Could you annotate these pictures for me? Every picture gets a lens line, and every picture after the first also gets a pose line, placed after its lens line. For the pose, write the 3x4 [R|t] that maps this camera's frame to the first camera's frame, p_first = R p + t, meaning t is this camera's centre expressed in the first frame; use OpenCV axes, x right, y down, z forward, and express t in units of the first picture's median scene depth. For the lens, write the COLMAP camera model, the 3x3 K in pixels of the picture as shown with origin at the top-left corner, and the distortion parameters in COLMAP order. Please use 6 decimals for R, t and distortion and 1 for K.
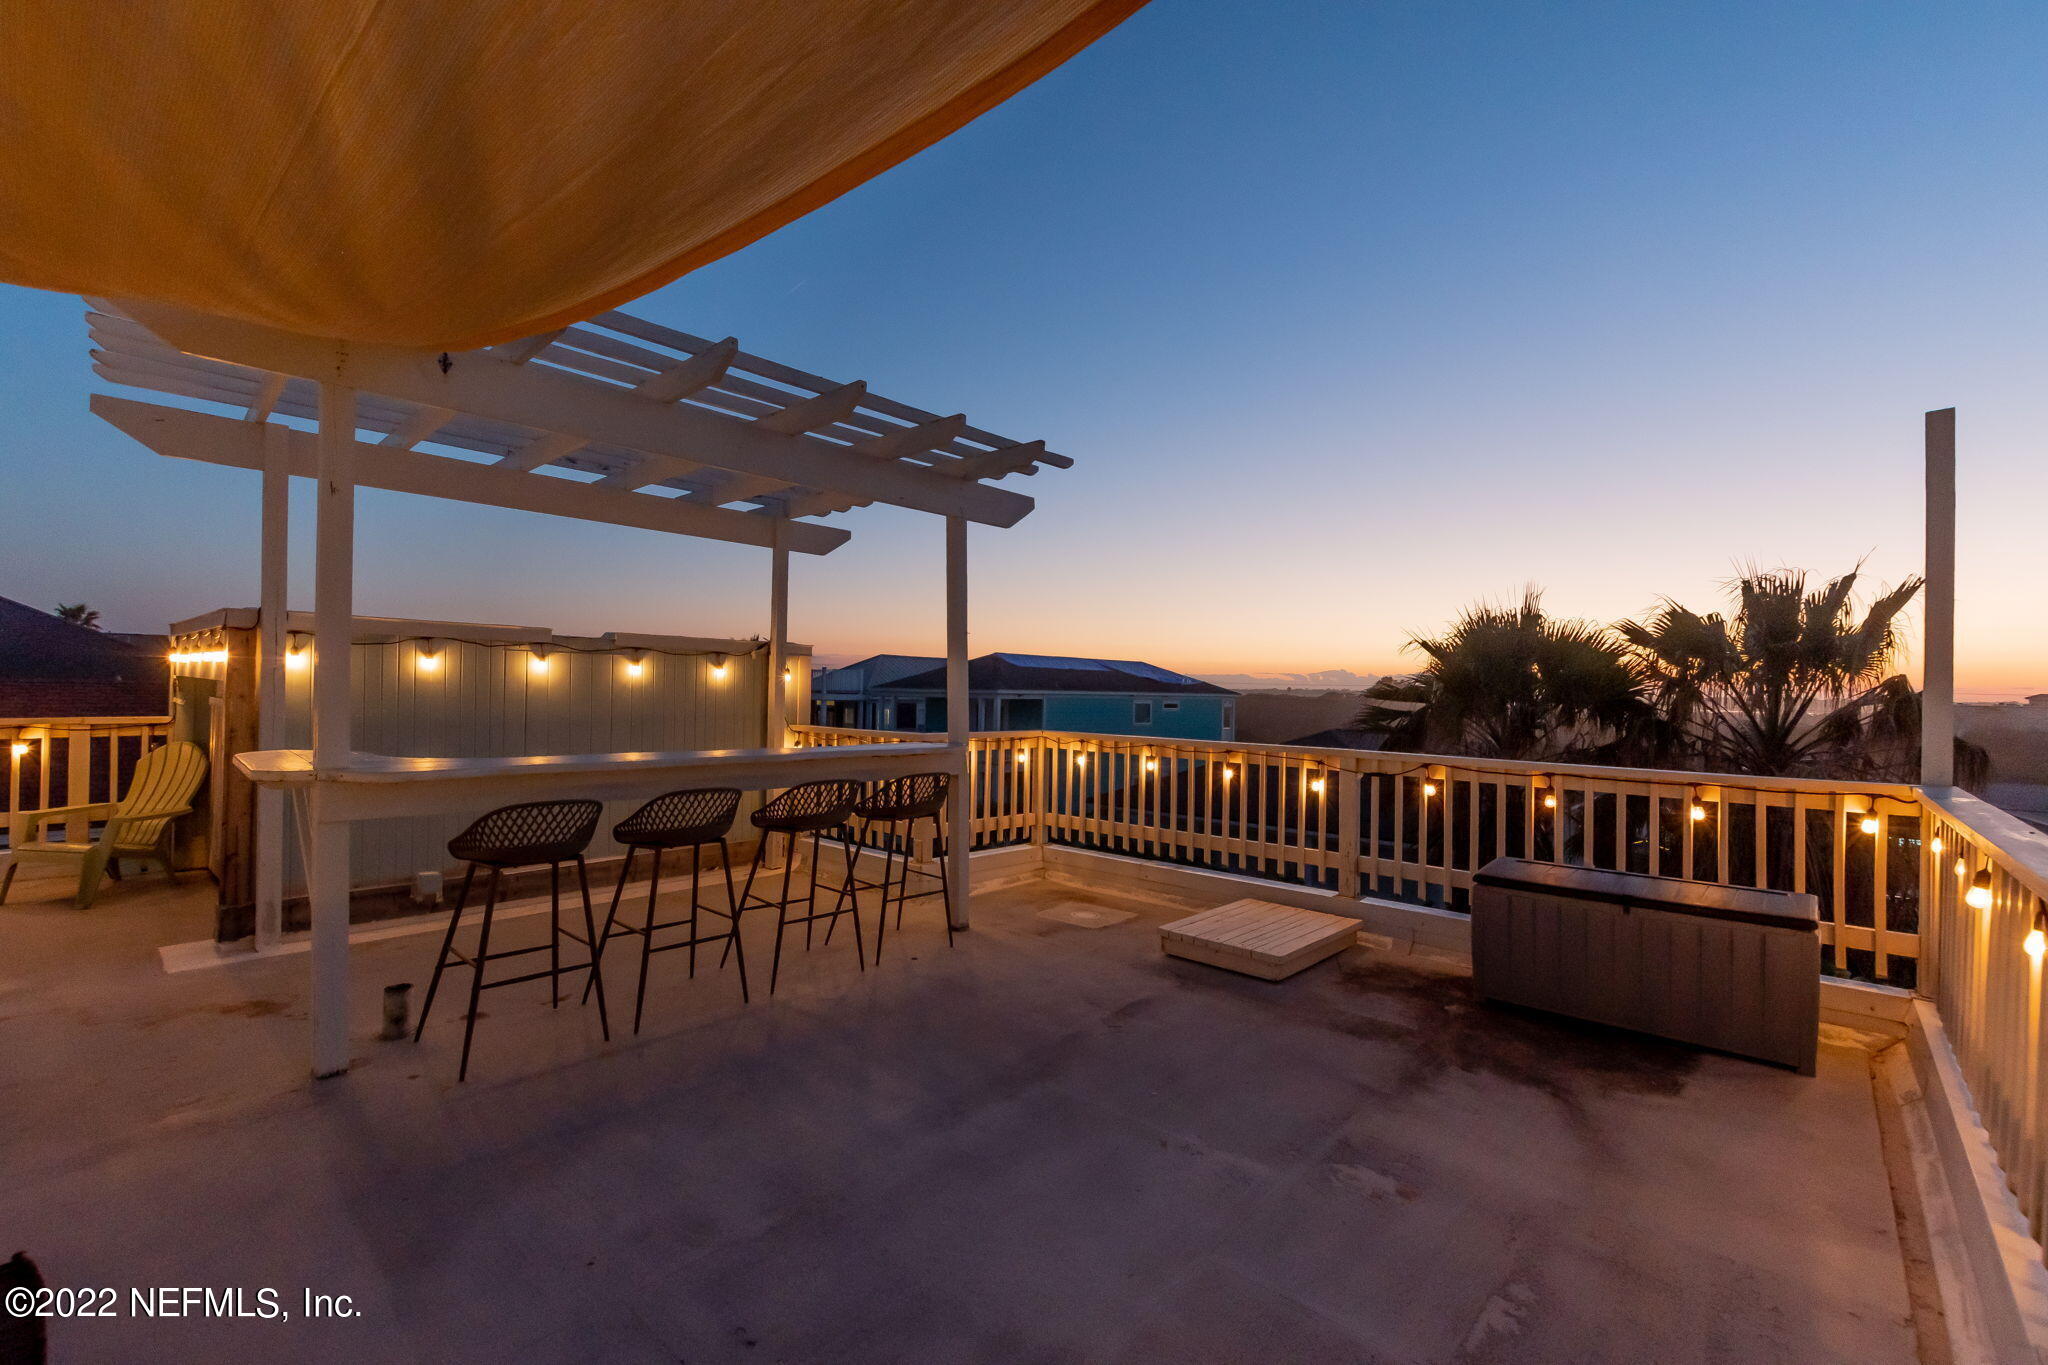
lens RADIAL K [[834.7, 0, 1020.0], [0, 834.7, 690.7], [0, 0, 1]] dist [0.015917, -0.000874]
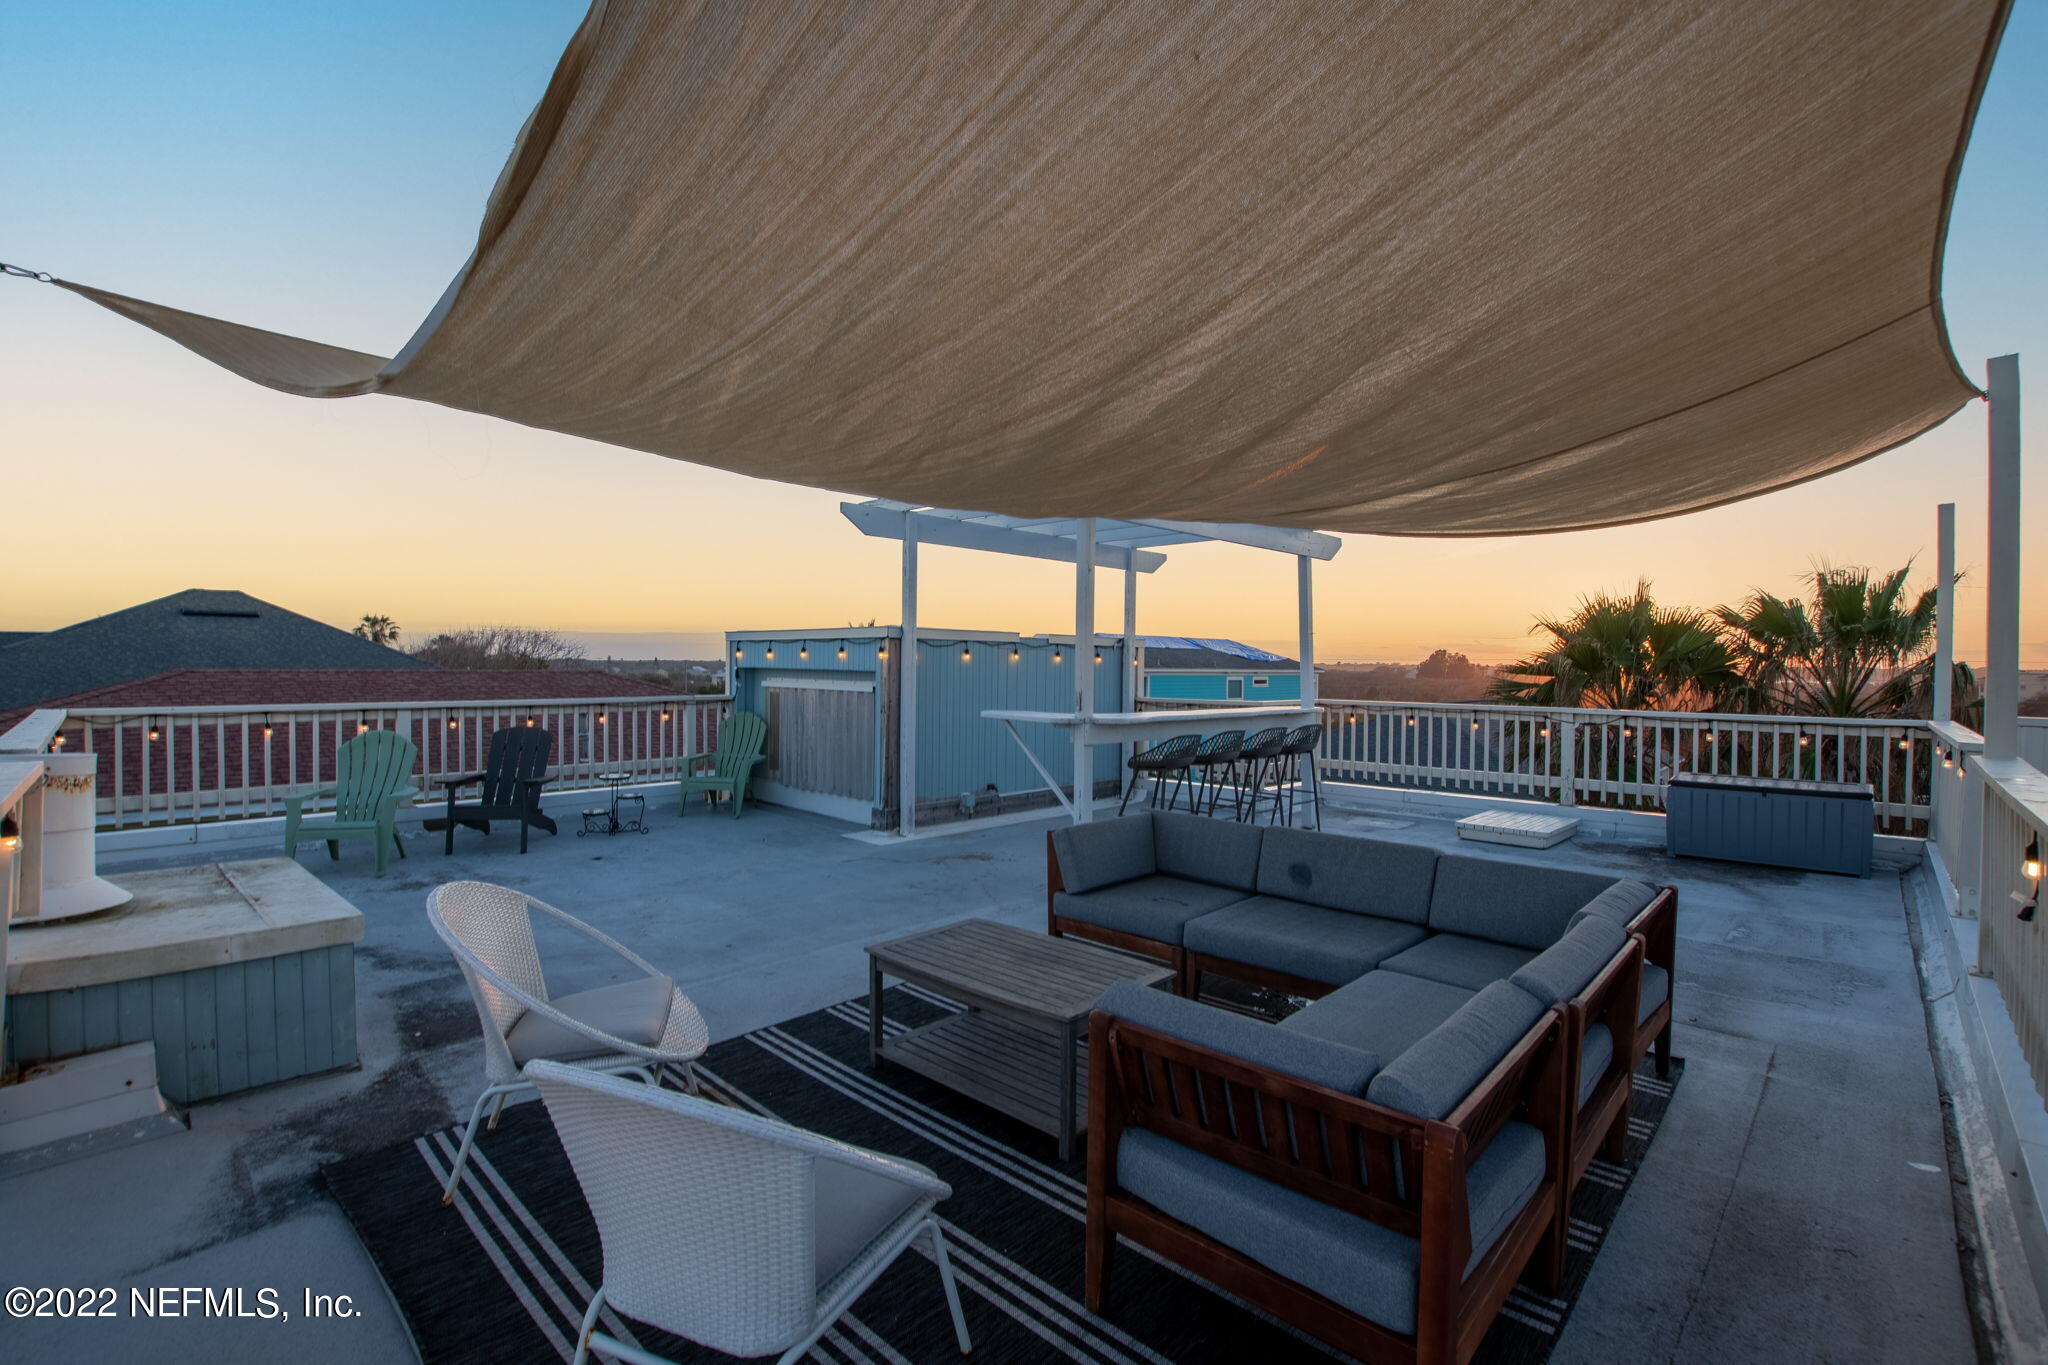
lens RADIAL K [[894.8, 0, 1026.1], [0, 894.8, 689.0], [0, 0, 1]] dist [-0.002352, 0.000504]
pose [[0.999906, -0.011508, -0.007452, -0.289915], [0.011673, 0.999677, 0.022579, -0.005919], [0.007189, -0.022664, 0.999717, -0.312322]]
